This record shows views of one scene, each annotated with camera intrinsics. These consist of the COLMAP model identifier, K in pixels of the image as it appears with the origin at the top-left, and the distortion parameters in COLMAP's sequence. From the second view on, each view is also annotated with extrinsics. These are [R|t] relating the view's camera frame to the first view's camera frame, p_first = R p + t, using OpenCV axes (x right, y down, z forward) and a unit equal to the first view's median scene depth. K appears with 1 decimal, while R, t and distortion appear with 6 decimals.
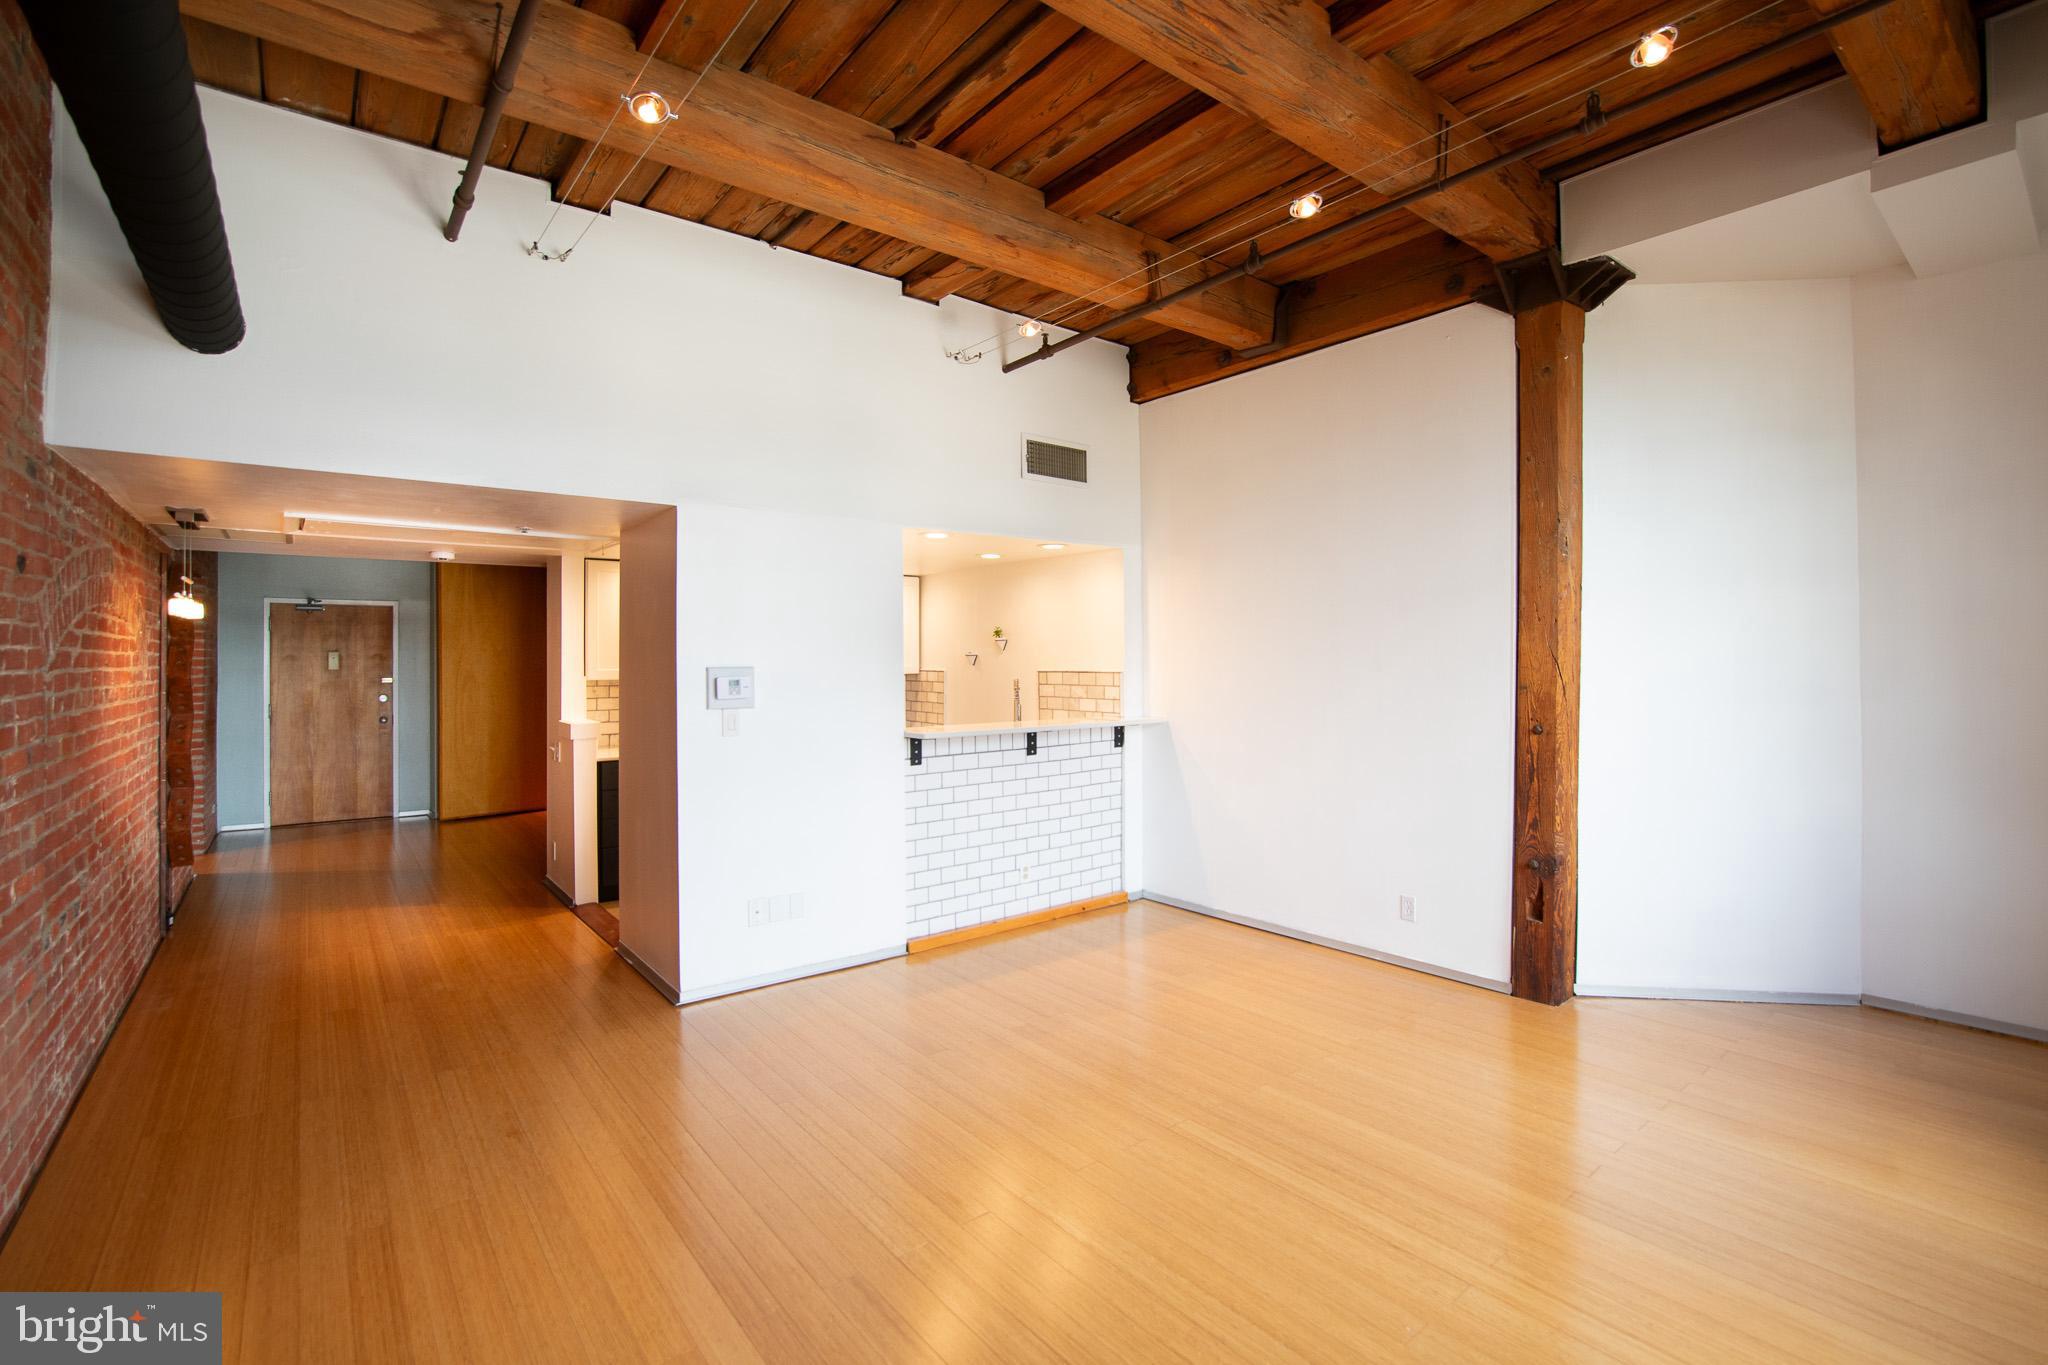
lens RADIAL K [[923.8, 0, 1037.0], [0, 923.8, 659.4], [0, 0, 1]] dist [-0.017496, 0.000046]
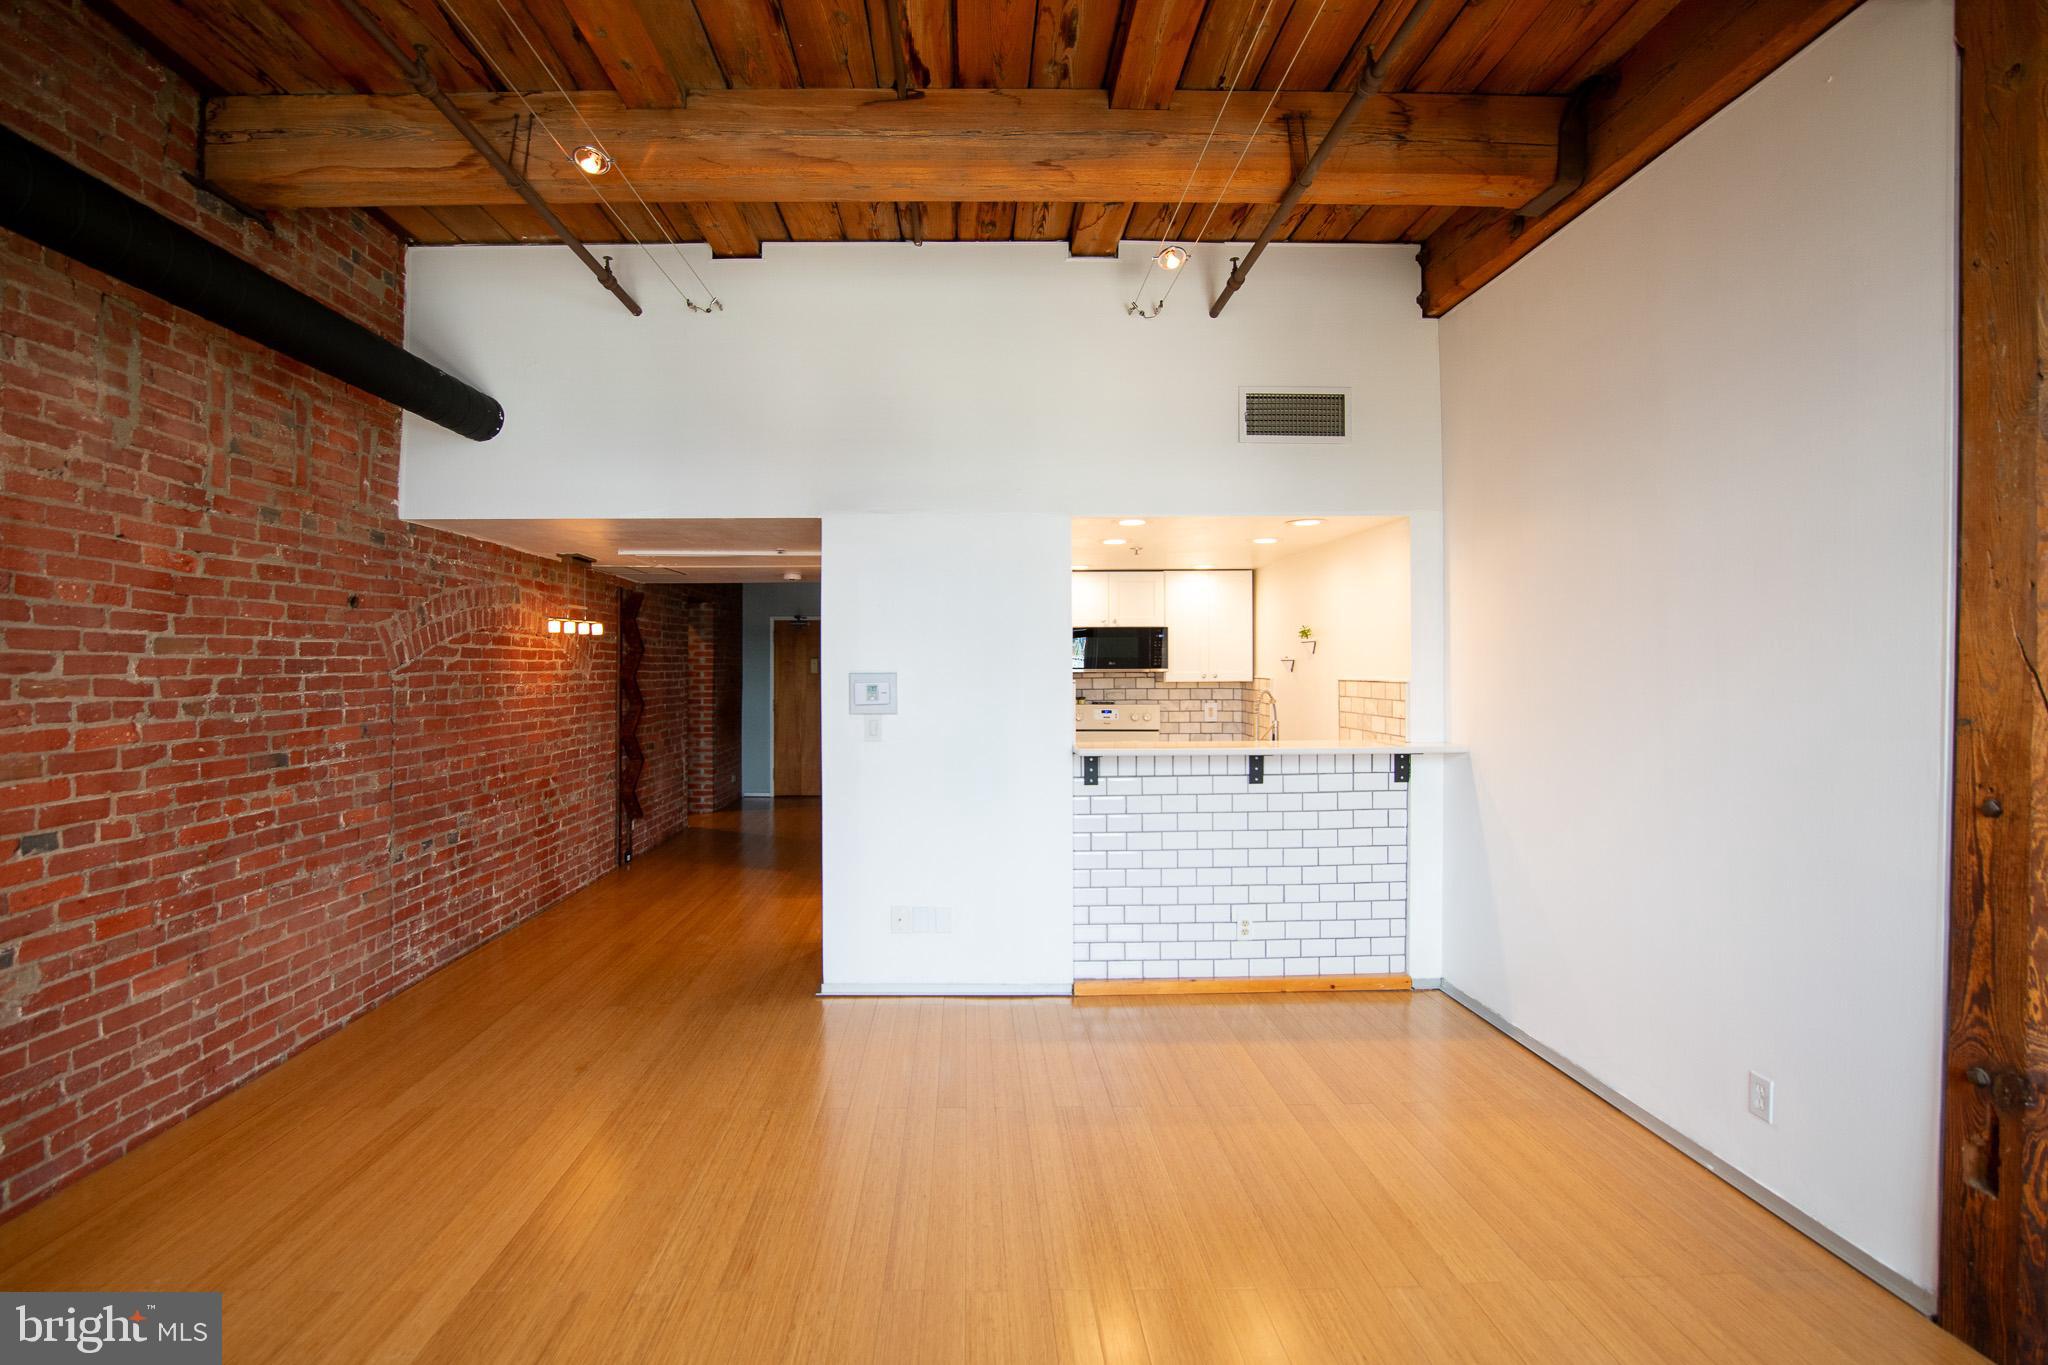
lens RADIAL K [[949.7, 0, 992.6], [0, 949.7, 671.3], [0, 0, 1]] dist [-0.028475, 0.008753]
pose [[0.786979, 0.003982, -0.616967, 0.322983], [0.000334, 0.999976, 0.006879, -0.000356], [0.616980, -0.005620, 0.786959, 0.206060]]
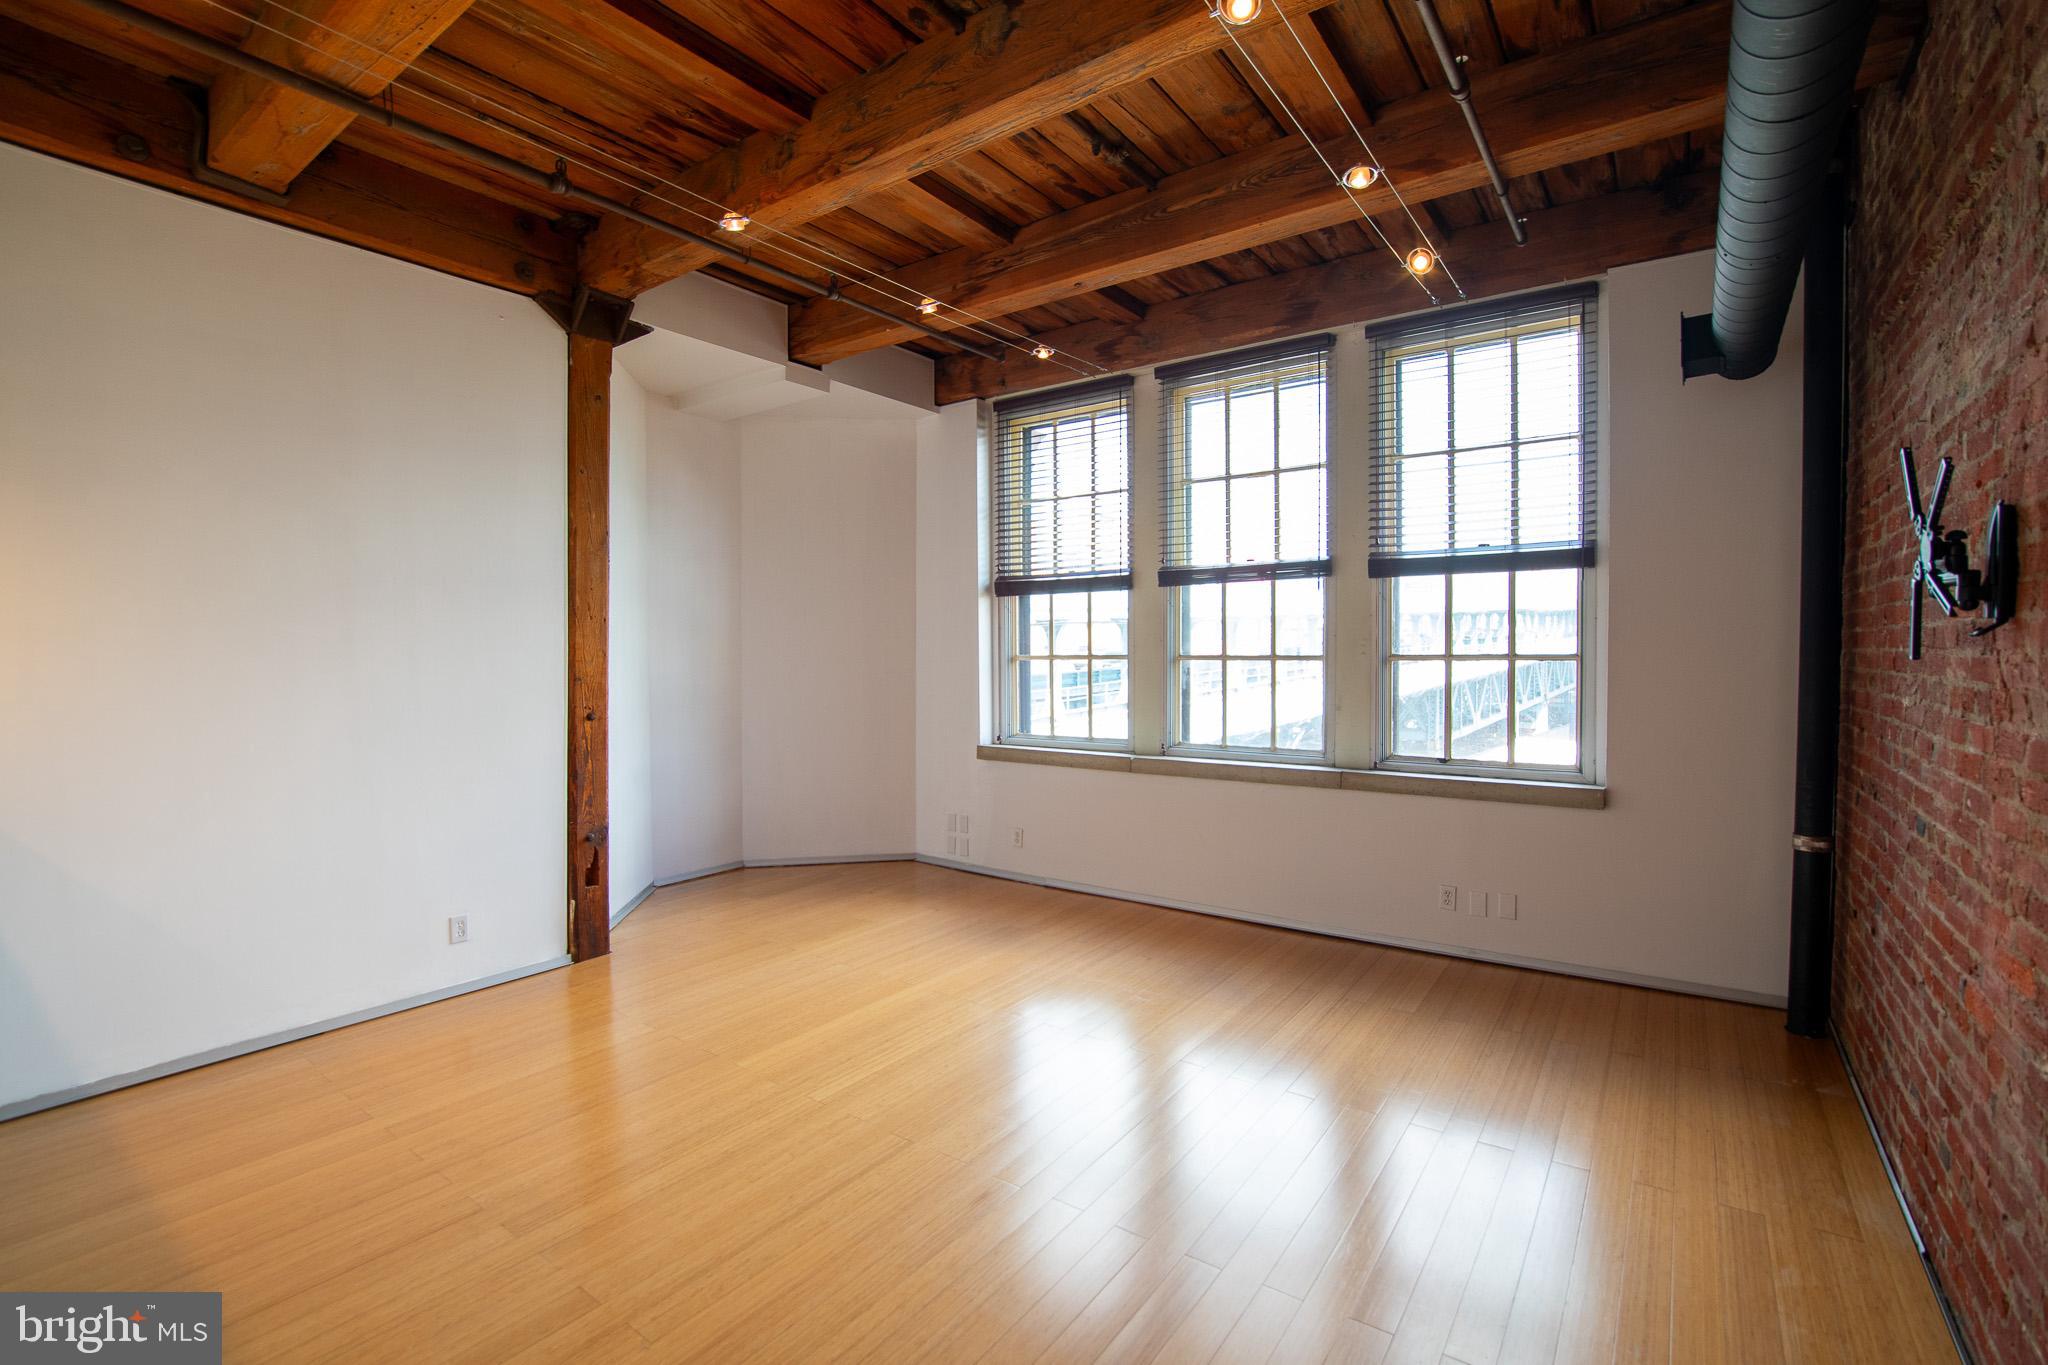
lens RADIAL K [[923.8, 0, 1022.2], [0, 923.8, 678.2], [0, 0, 1]] dist [-0.046419, 0.012300]
pose [[-0.258826, -0.014516, 0.965815, -0.500124], [0.002691, 0.999872, 0.015749, 0.010503], [-0.965920, 0.006675, -0.258754, 0.586741]]
